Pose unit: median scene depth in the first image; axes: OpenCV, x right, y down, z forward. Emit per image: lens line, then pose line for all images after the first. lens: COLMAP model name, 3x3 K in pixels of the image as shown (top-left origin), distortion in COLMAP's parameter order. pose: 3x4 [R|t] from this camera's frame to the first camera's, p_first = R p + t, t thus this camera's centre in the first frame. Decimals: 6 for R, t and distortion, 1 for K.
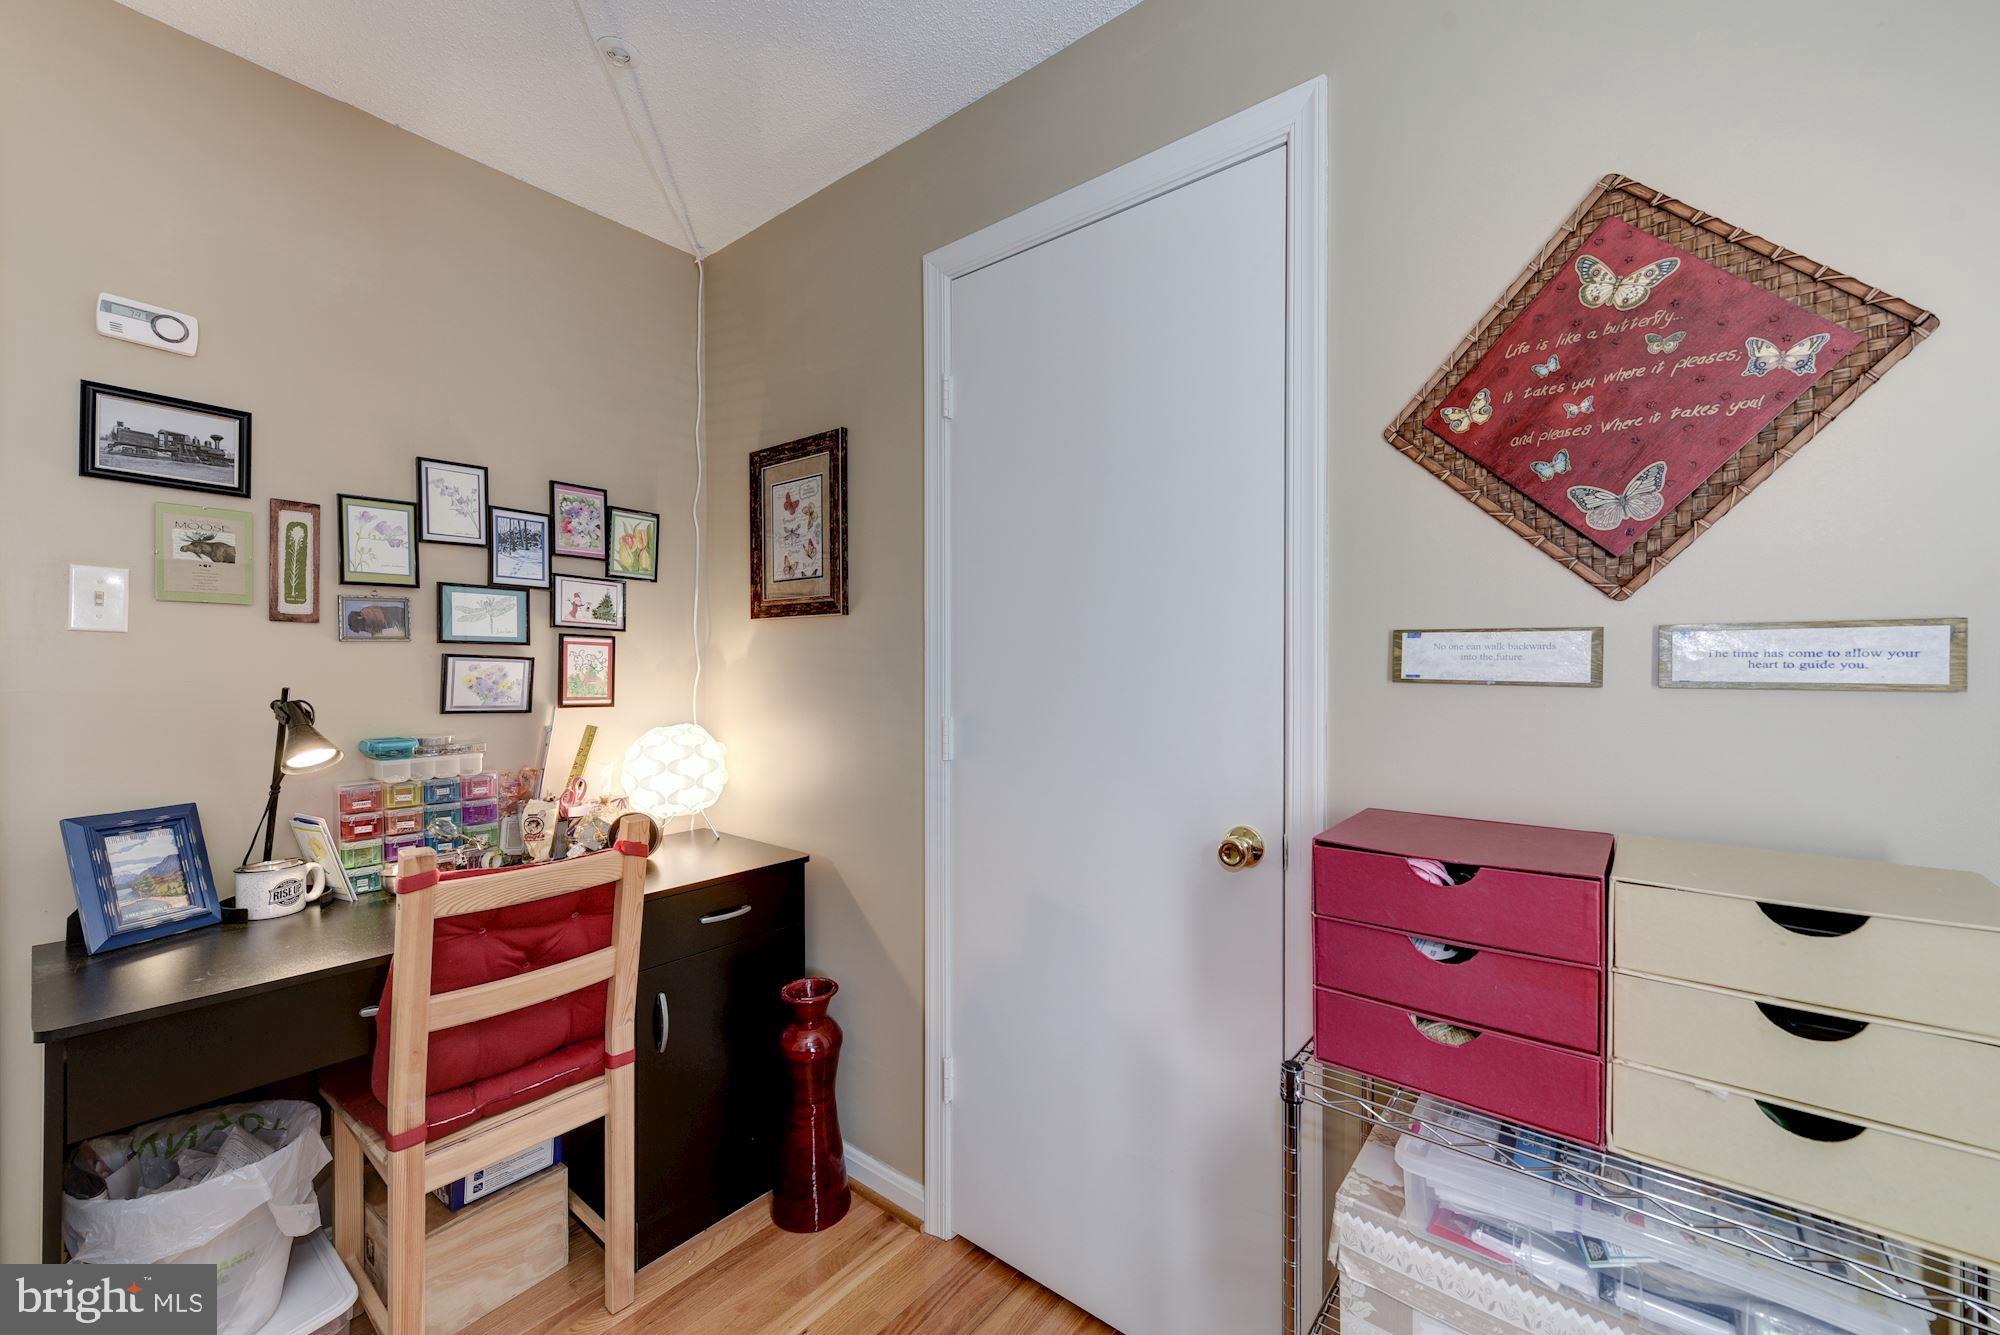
lens RADIAL K [[779.2, 0, 996.6], [0, 779.2, 675.4], [0, 0, 1]] dist [0.006438, -0.002174]
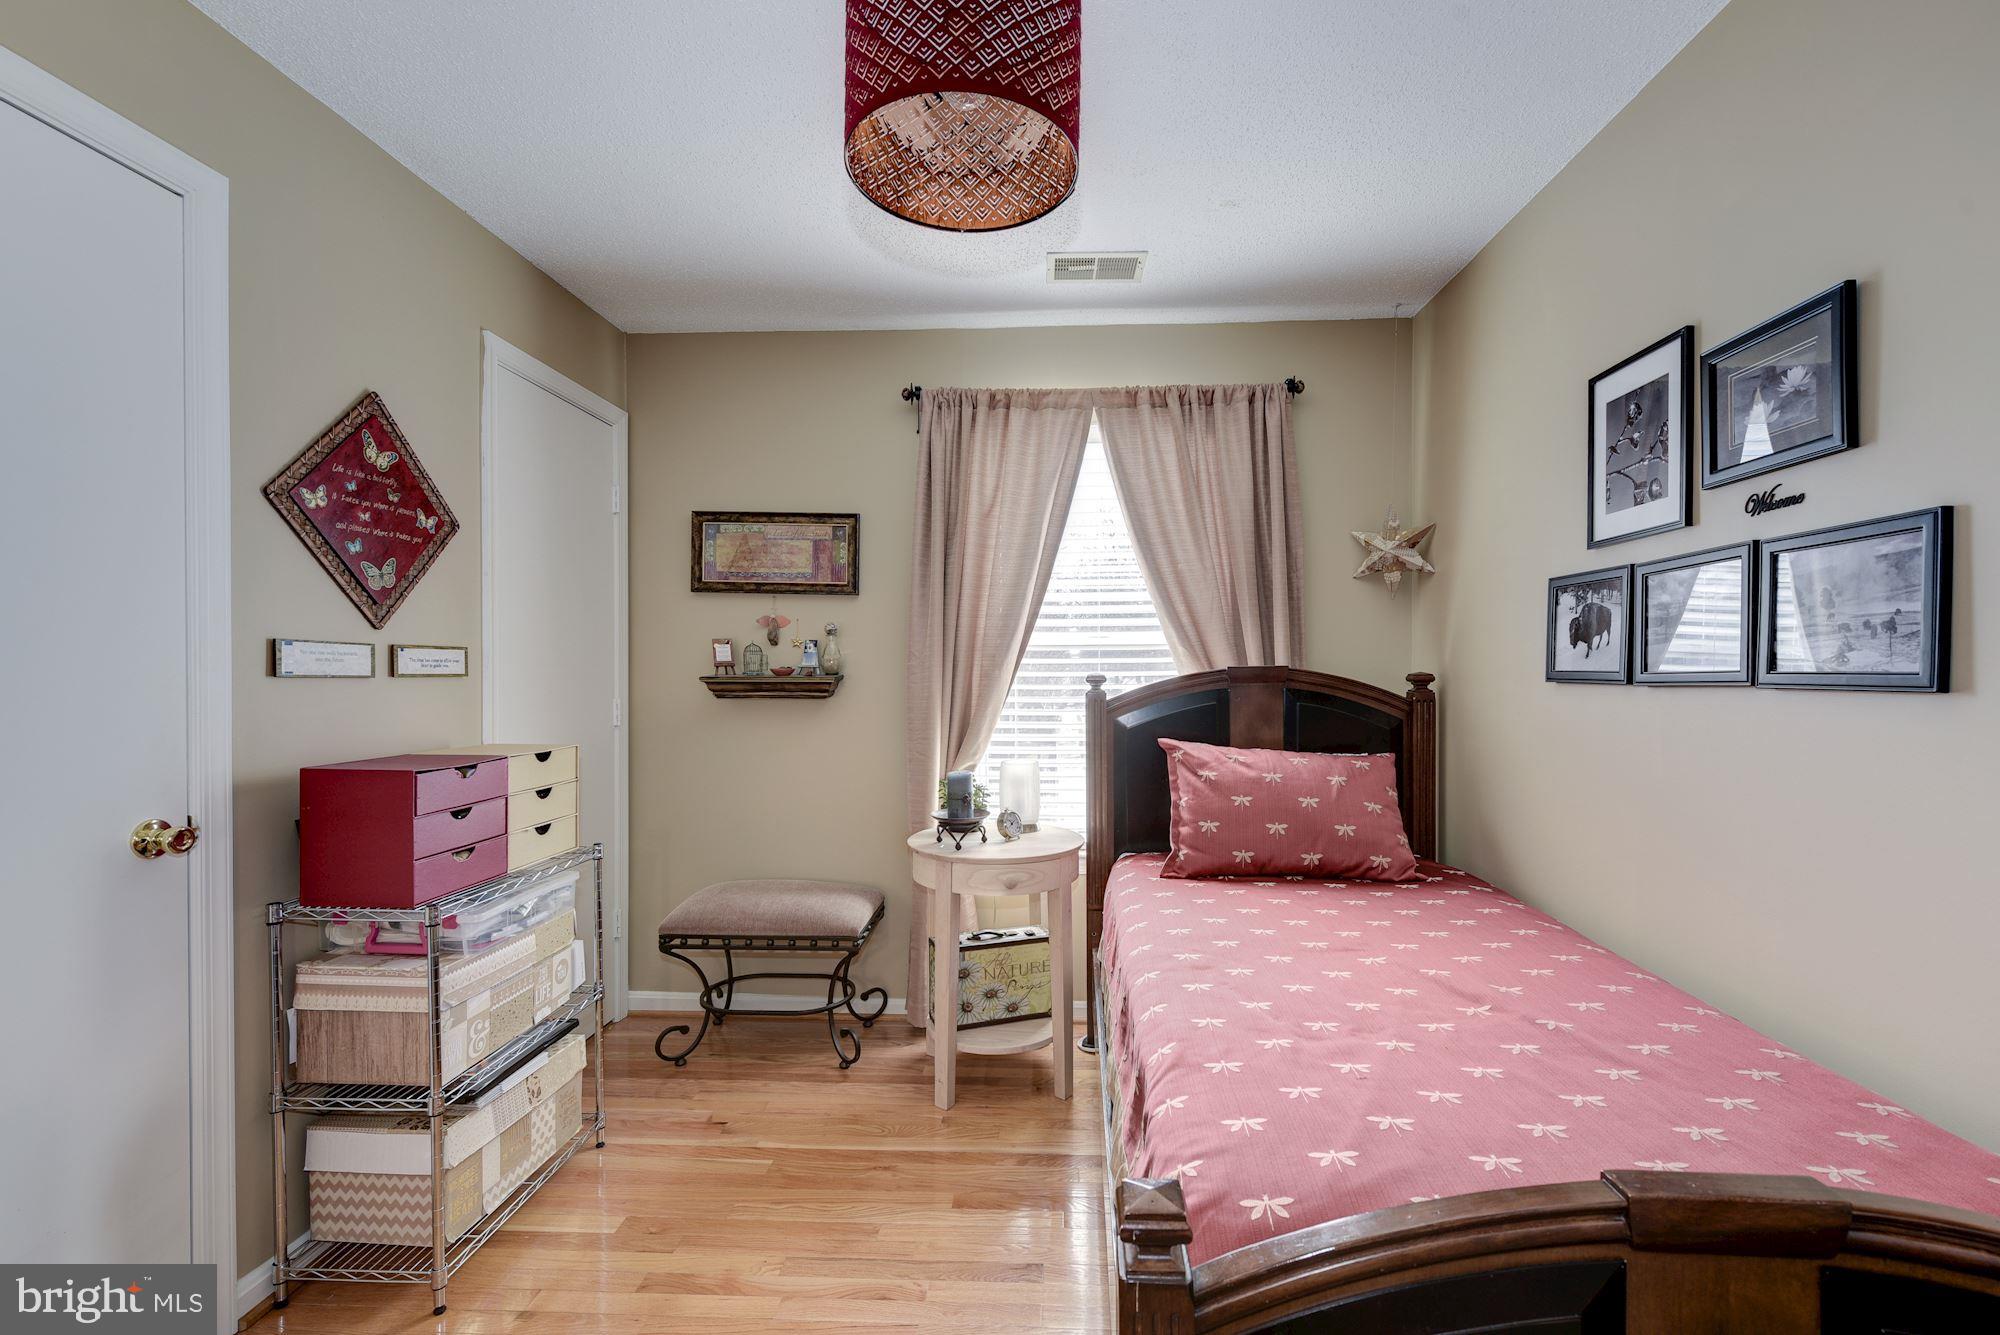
lens RADIAL K [[865.2, 0, 1006.4], [0, 865.2, 669.9], [0, 0, 1]] dist [0.000249, 0.000012]
pose [[-0.572583, -0.001895, 0.819844, -1.667231], [0.010591, 0.999897, 0.009708, -0.007161], [-0.819778, 0.014241, -0.572504, 0.954869]]
